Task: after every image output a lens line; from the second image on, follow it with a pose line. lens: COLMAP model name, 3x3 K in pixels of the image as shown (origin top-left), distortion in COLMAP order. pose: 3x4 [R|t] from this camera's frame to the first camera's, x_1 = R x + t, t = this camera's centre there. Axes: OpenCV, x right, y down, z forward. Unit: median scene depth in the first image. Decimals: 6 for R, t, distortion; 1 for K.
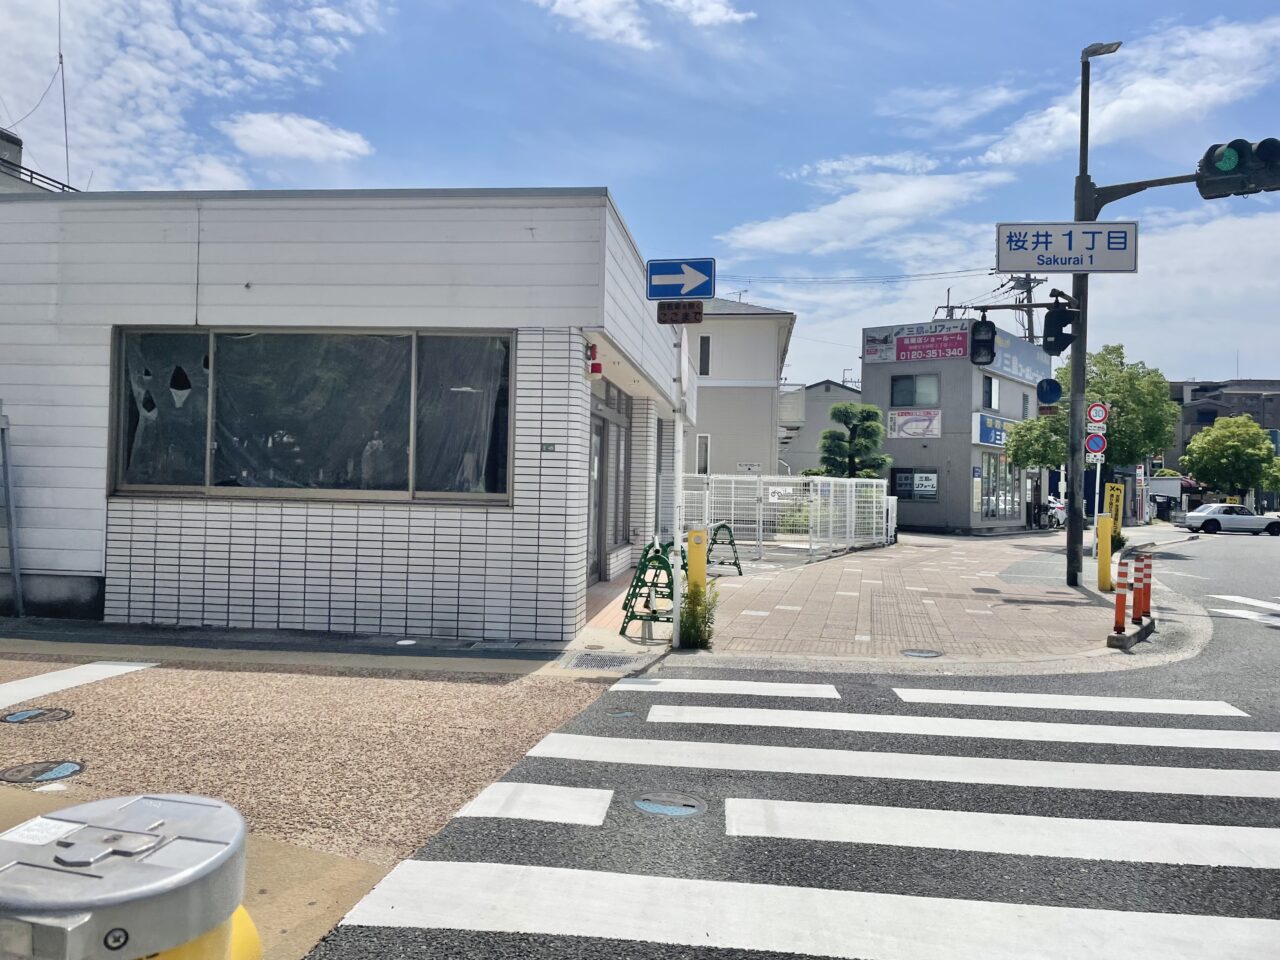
lens RADIAL K [[982.4, 0, 640.0], [0, 982.4, 480.0], [0, 0, 1]] dist [0.111543, -0.010171]
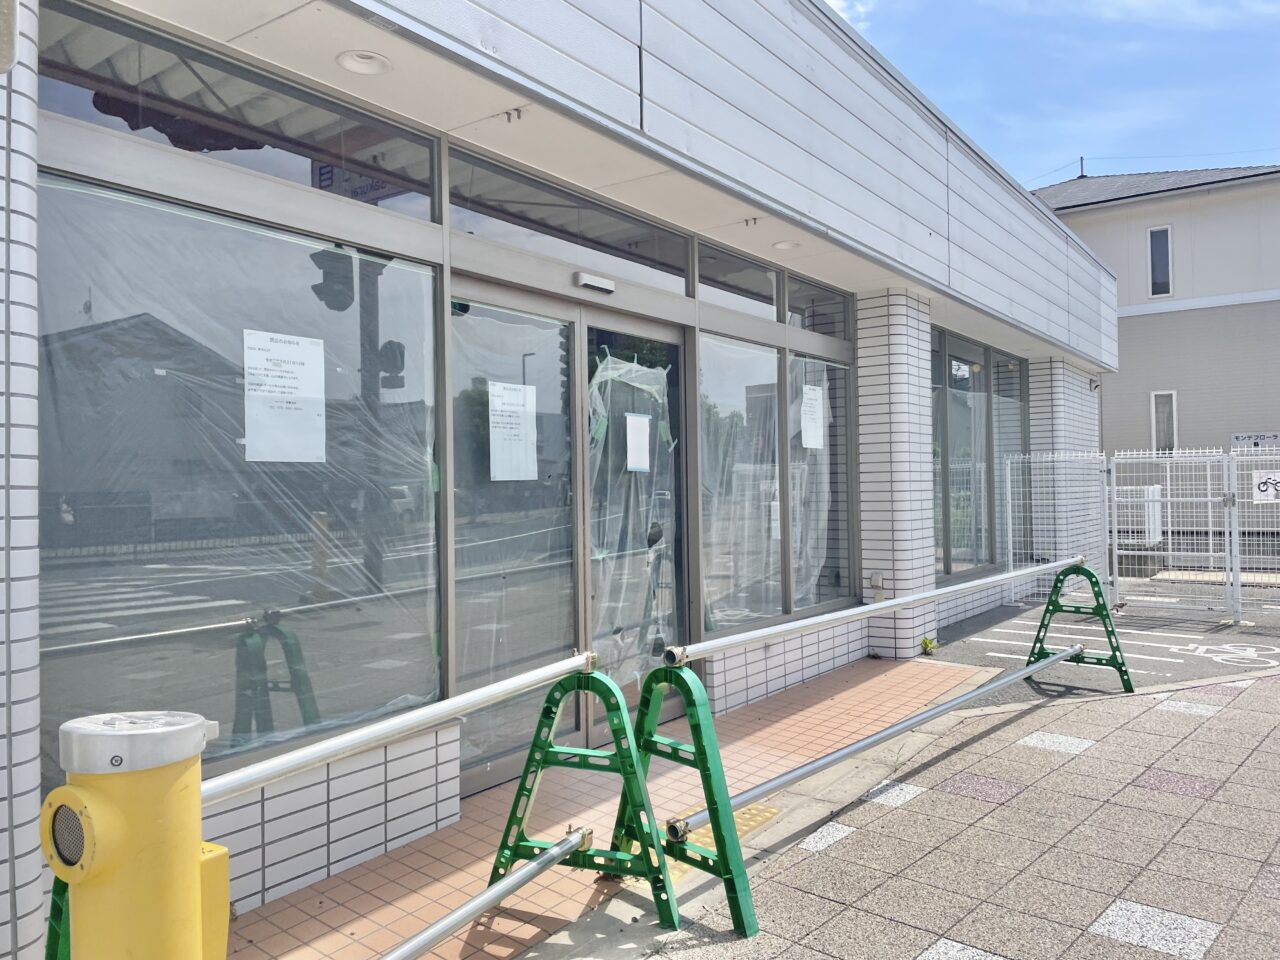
lens RADIAL K [[960.1, 0, 641.9], [0, 960.1, 466.3], [0, 0, 1]] dist [0.078564, -0.101473]
pose [[0.876728, -0.042085, -0.479141, 0.098445], [0.036513, 0.999114, -0.020945, 0.003246], [0.479598, 0.000869, 0.877488, 0.437492]]
